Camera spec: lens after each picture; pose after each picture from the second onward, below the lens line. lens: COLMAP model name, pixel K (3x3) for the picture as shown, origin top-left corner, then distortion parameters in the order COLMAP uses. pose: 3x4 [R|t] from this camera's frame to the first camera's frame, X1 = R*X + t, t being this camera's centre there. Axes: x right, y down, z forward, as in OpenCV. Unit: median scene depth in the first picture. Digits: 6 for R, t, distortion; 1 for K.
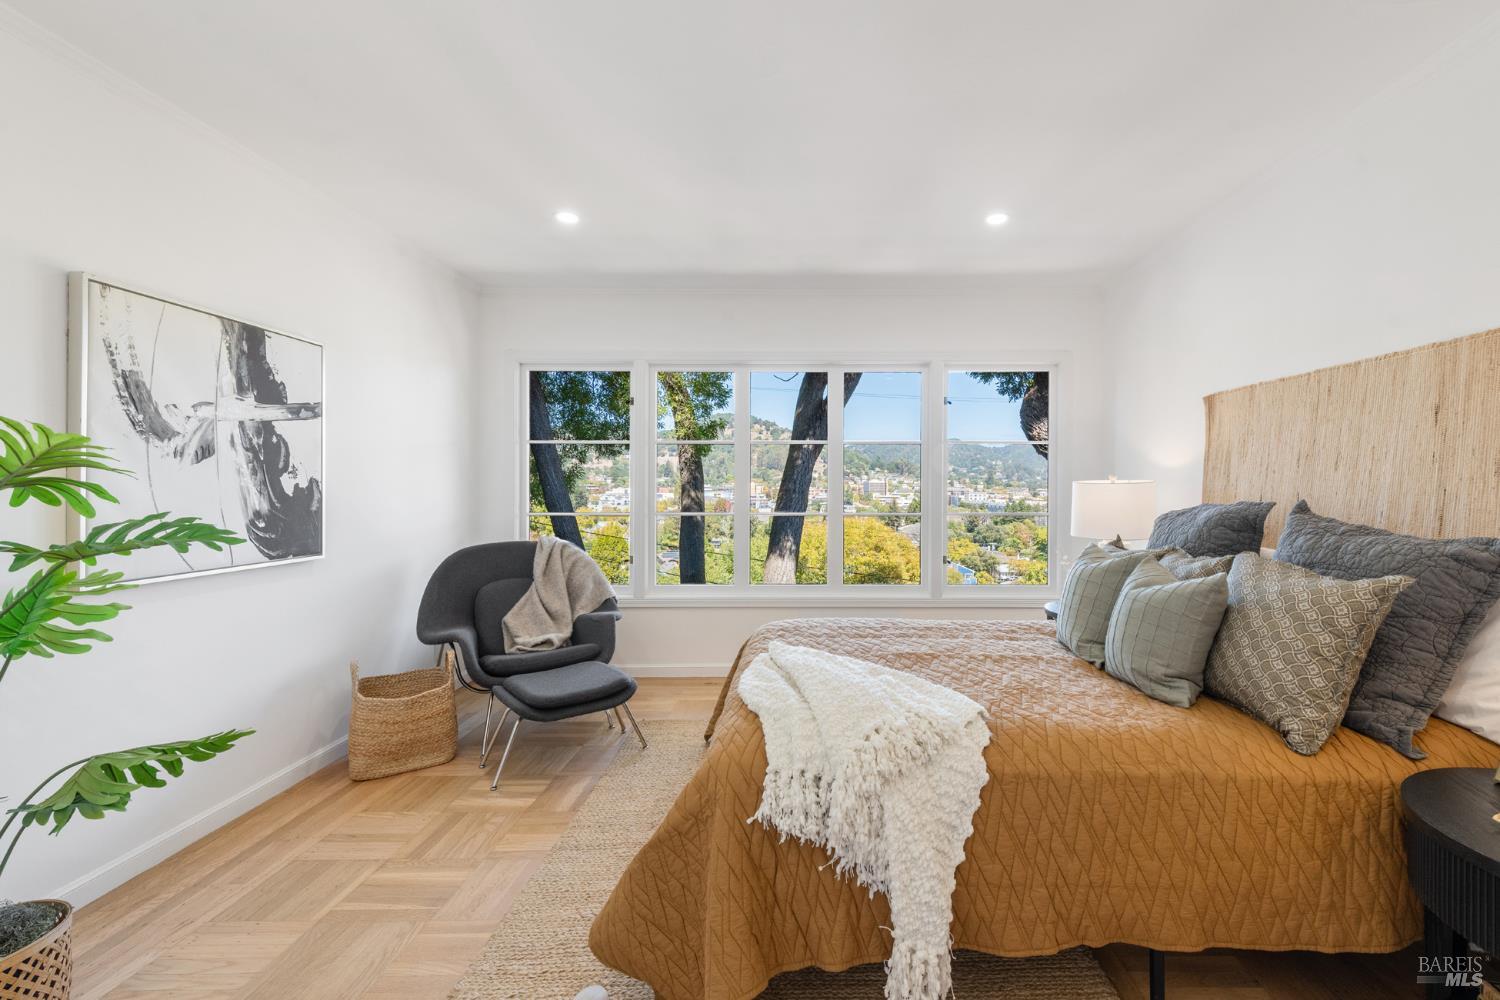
lens RADIAL K [[643.3, 0, 815.3], [0, 643.3, 489.7], [0, 0, 1]] dist [0.008898, -0.003233]
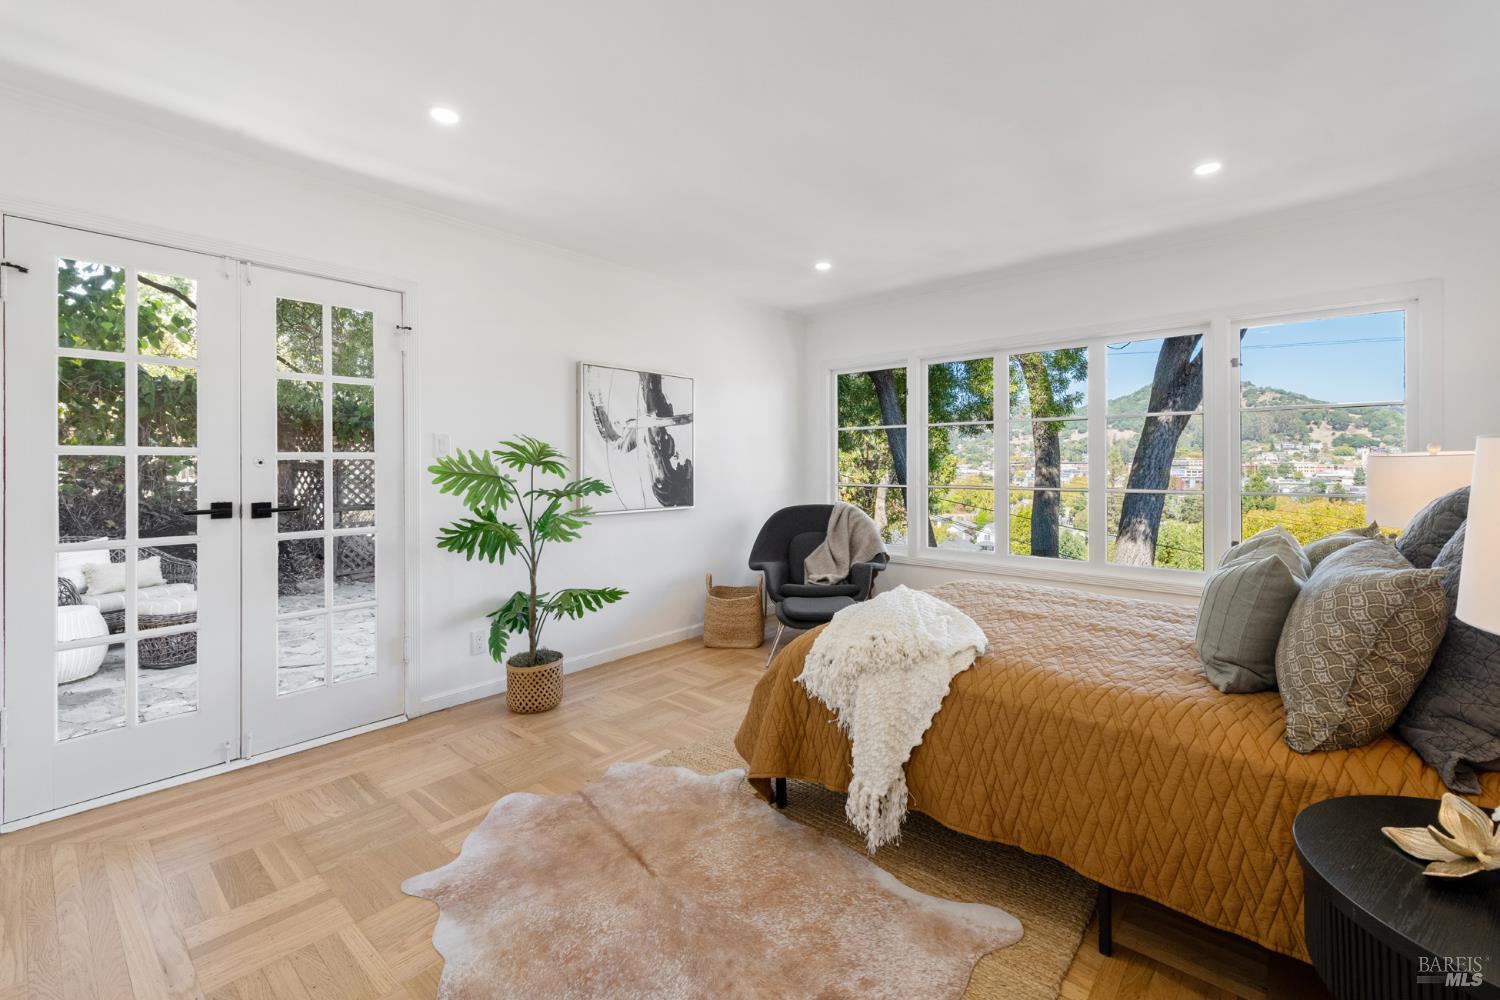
lens RADIAL K [[637.7, 0, 768.0], [0, 637.7, 463.6], [0, 0, 1]] dist [0.001739, -0.000275]
pose [[0.755943, -0.004623, -0.654621, 0.511360], [0.001920, 0.999986, -0.004845, 0.001668], [0.654634, 0.002405, 0.755942, -0.118150]]
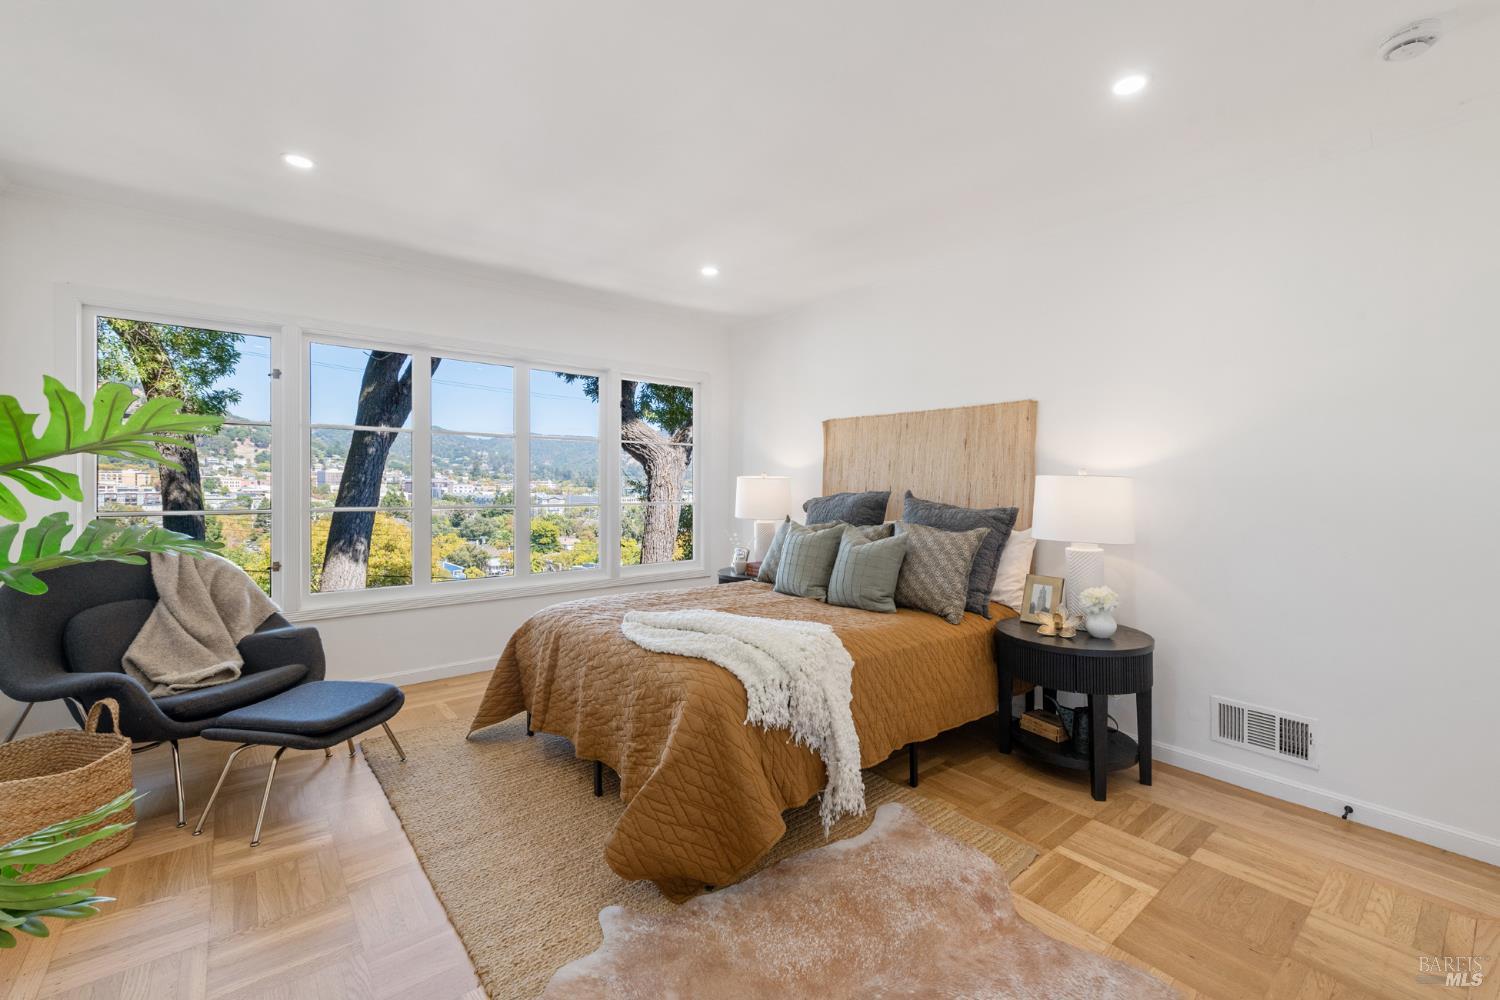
lens RADIAL K [[635.8, 0, 752.1], [0, 635.8, 481.9], [0, 0, 1]] dist [0.006233, 0.000062]
pose [[0.773826, 0.003779, 0.633387, -0.576121], [-0.003856, 0.999992, -0.001256, -0.001580], [-0.633387, -0.001470, 0.773834, -0.040005]]
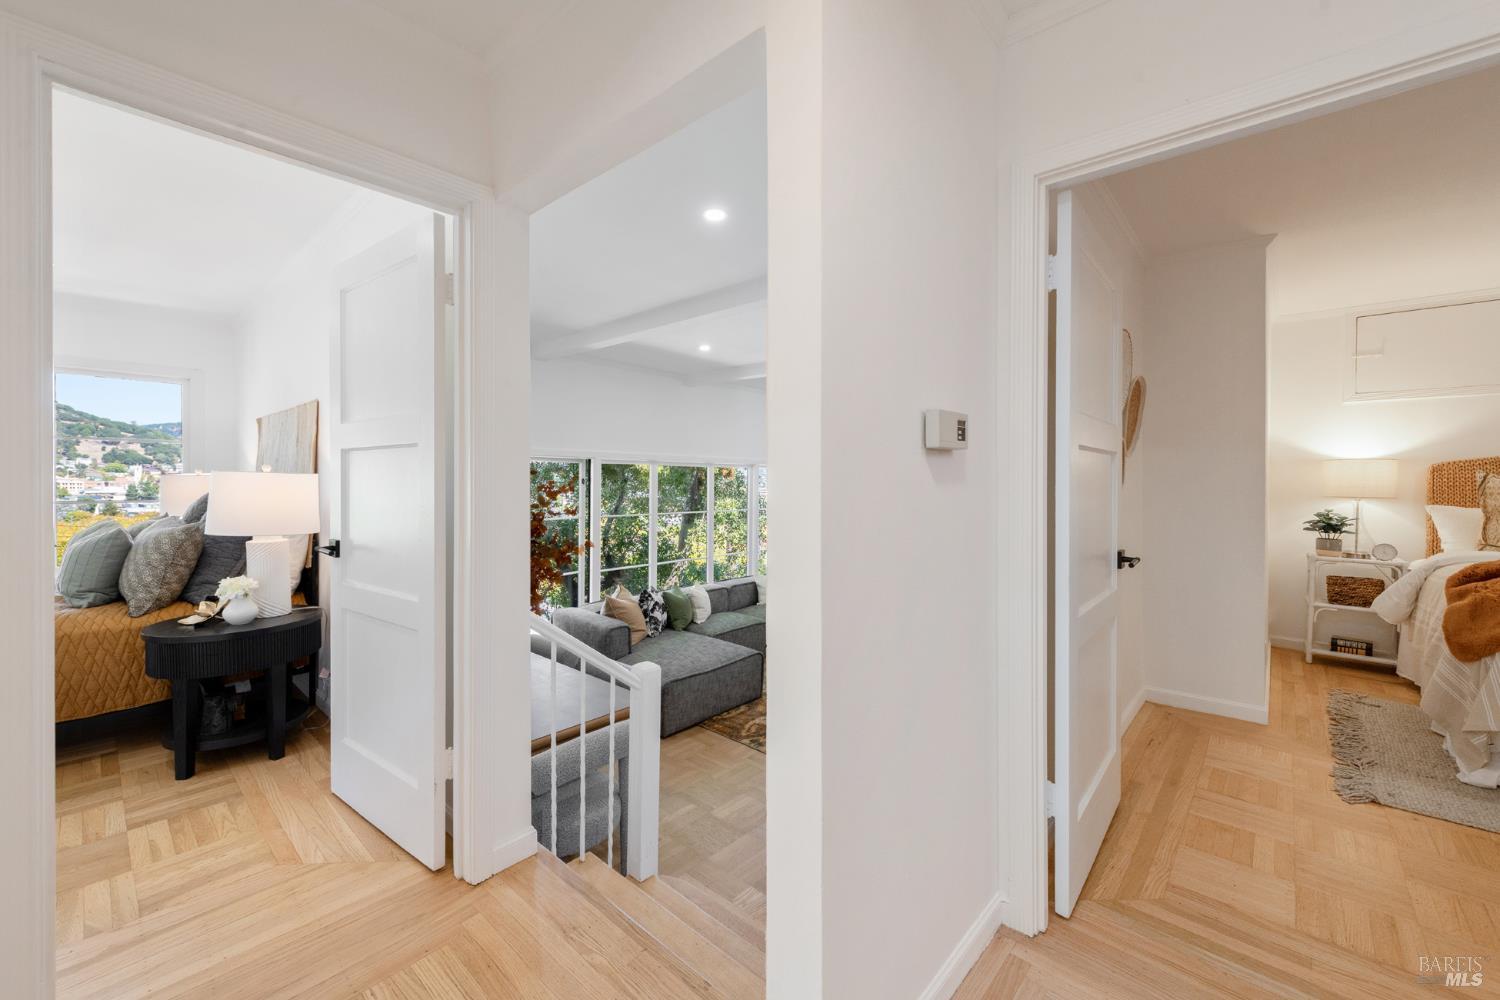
lens RADIAL K [[593.7, 0, 753.7], [0, 593.7, 481.2], [0, 0, 1]] dist [-0.000884, -0.000091]
pose [[0.665112, -0.001918, 0.746741, 0.432526], [0.001973, 0.999998, 0.000811, 0.004088], [-0.746741, 0.000934, 0.665114, -1.014212]]
